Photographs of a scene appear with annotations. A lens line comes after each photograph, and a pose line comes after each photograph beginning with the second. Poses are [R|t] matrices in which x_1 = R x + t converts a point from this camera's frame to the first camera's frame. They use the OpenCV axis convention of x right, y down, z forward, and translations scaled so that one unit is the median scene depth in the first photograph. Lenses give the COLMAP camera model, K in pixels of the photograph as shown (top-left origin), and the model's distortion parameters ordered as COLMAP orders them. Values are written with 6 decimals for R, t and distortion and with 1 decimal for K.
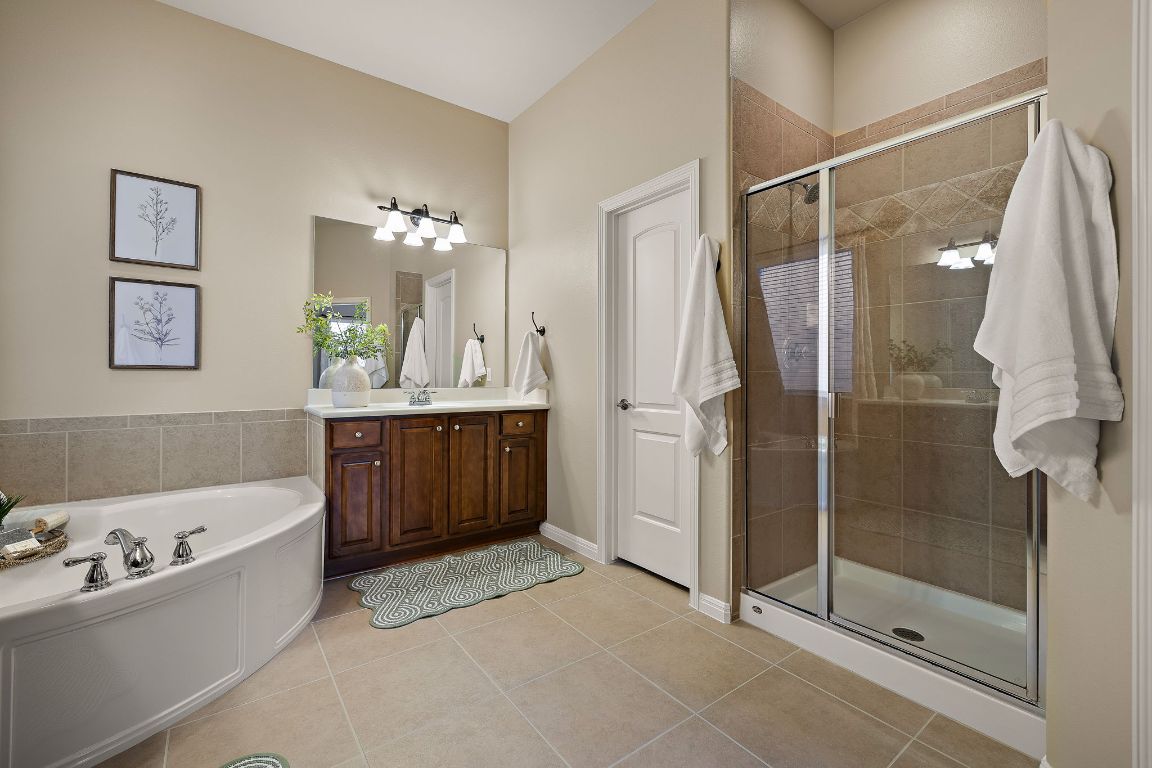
lens RADIAL K [[492.6, 0, 574.5], [0, 492.6, 374.6], [0, 0, 1]] dist [0.001126, 0.000256]
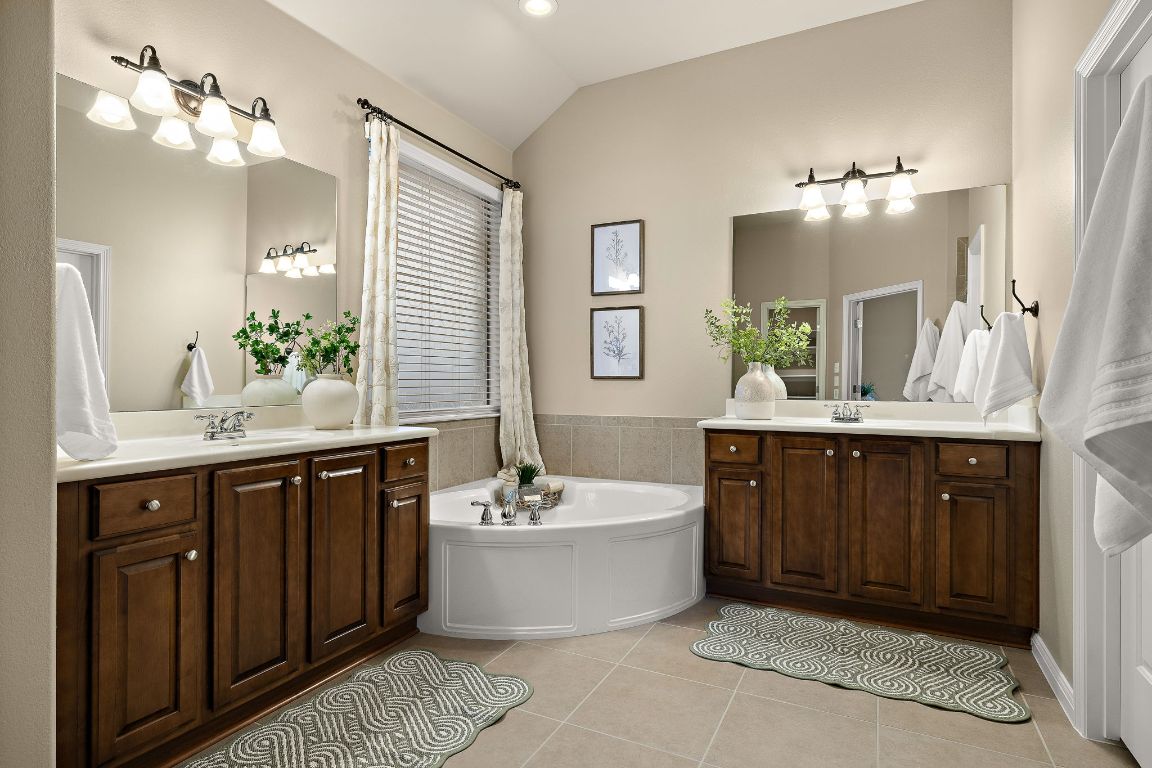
lens RADIAL K [[607.1, 0, 553.6], [0, 607.1, 385.1], [0, 0, 1]] dist [0.000505, 0.000709]
pose [[0.430621, 0.001009, -0.902532, 0.418806], [0.001541, 0.999997, 0.001853, 0.000590], [0.902532, -0.002188, 0.430618, 0.200571]]
